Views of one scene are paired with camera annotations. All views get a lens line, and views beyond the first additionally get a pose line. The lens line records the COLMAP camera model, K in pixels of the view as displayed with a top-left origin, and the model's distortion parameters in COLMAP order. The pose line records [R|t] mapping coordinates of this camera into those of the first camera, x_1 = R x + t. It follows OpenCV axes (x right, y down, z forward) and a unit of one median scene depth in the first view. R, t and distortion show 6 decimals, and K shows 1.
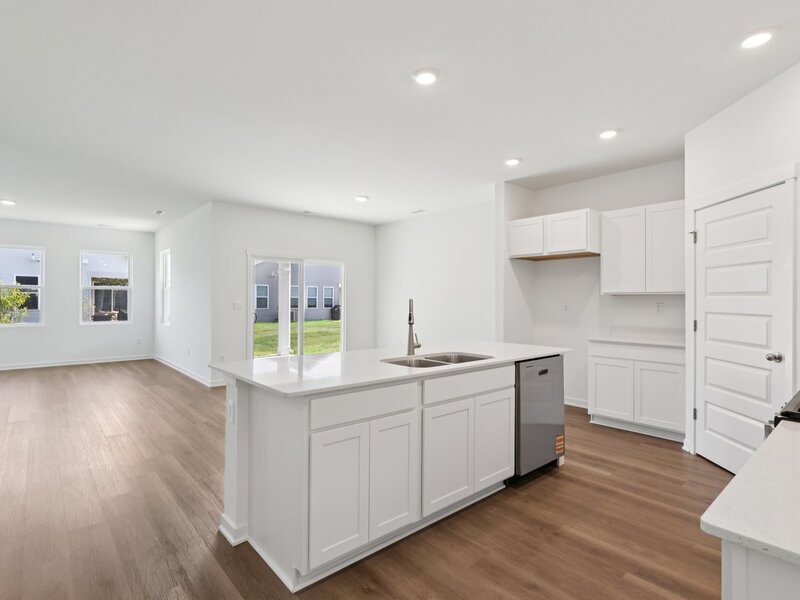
lens RADIAL K [[422.5, 0, 398.1], [0, 422.5, 295.5], [0, 0, 1]] dist [0.000625, 0.000022]
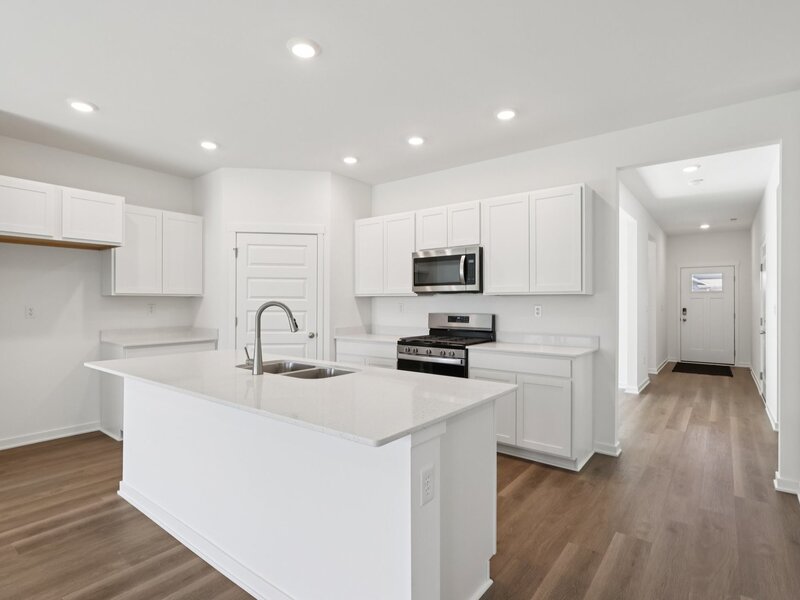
lens RADIAL K [[418.6, 0, 400.0], [0, 418.6, 300.0], [0, 0, 1]] dist [-0.000549, 0.000126]
pose [[-0.186521, -0.002792, 0.982447, -0.583807], [-0.013220, 0.999913, 0.000332, -0.001125], [-0.982362, -0.012927, -0.186542, 0.678142]]
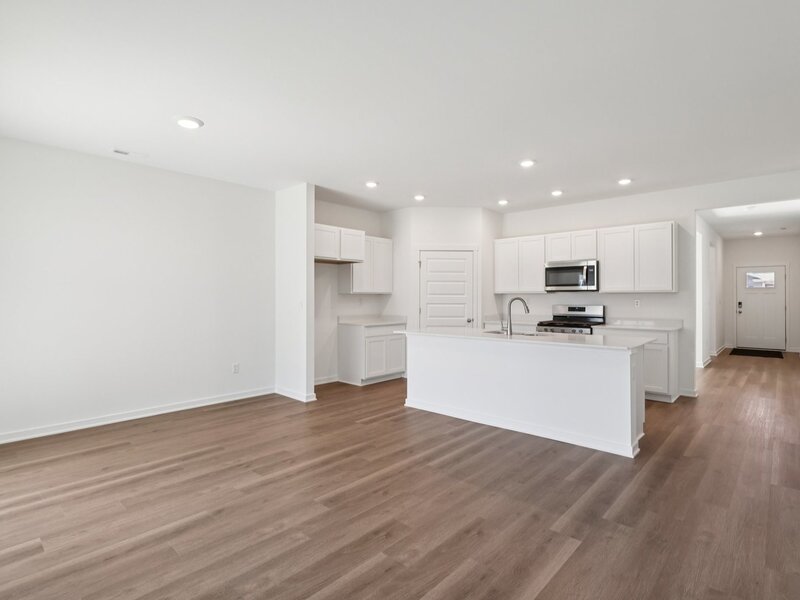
lens RADIAL K [[422.5, 0, 398.1], [0, 422.5, 295.5], [0, 0, 1]] dist [0.000625, 0.000022]
pose [[-0.107738, -0.003279, 0.994174, -1.071944], [-0.010642, 0.999941, 0.002144, -0.000452], [-0.994122, -0.010349, -0.107767, 1.182250]]
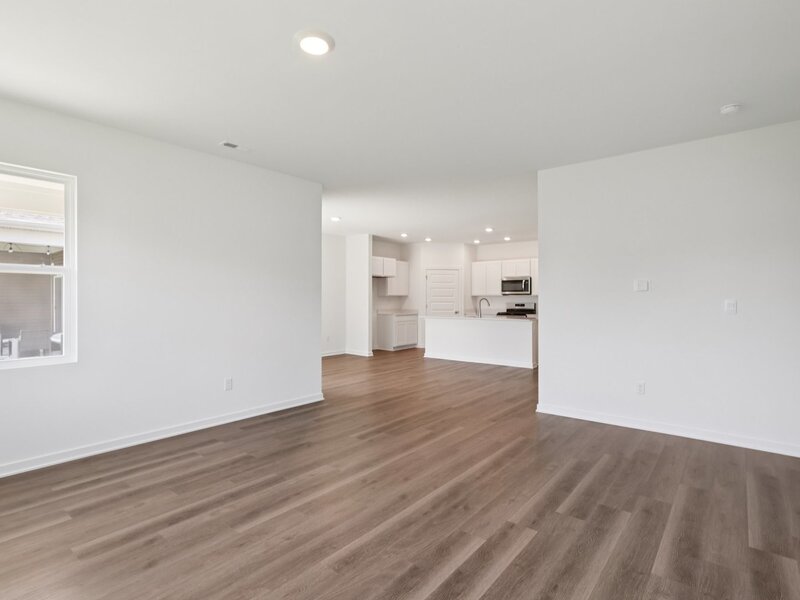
lens RADIAL K [[418.6, 0, 400.0], [0, 418.6, 300.0], [0, 0, 1]] dist [-0.000549, 0.000126]
pose [[-0.168258, -0.012444, 0.985664, -2.087764], [-0.012168, 0.999870, 0.010547, -0.004941], [-0.985668, -0.010219, -0.168388, 1.551849]]
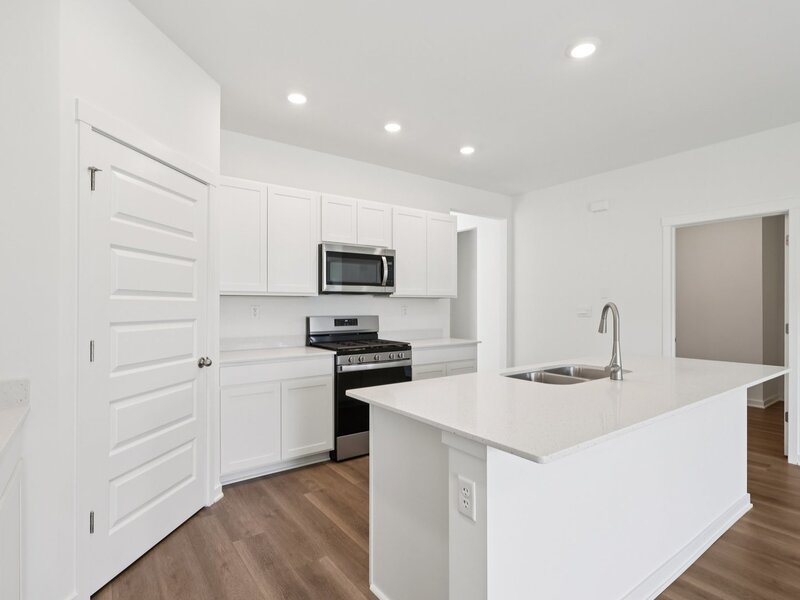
lens RADIAL K [[418.6, 0, 400.0], [0, 418.6, 300.0], [0, 0, 1]] dist [-0.000549, 0.000126]
pose [[-0.995850, -0.015774, 0.089628, 0.257810], [-0.017432, 0.999691, -0.017741, 0.009790], [-0.089320, -0.019230, -0.995817, 1.335434]]
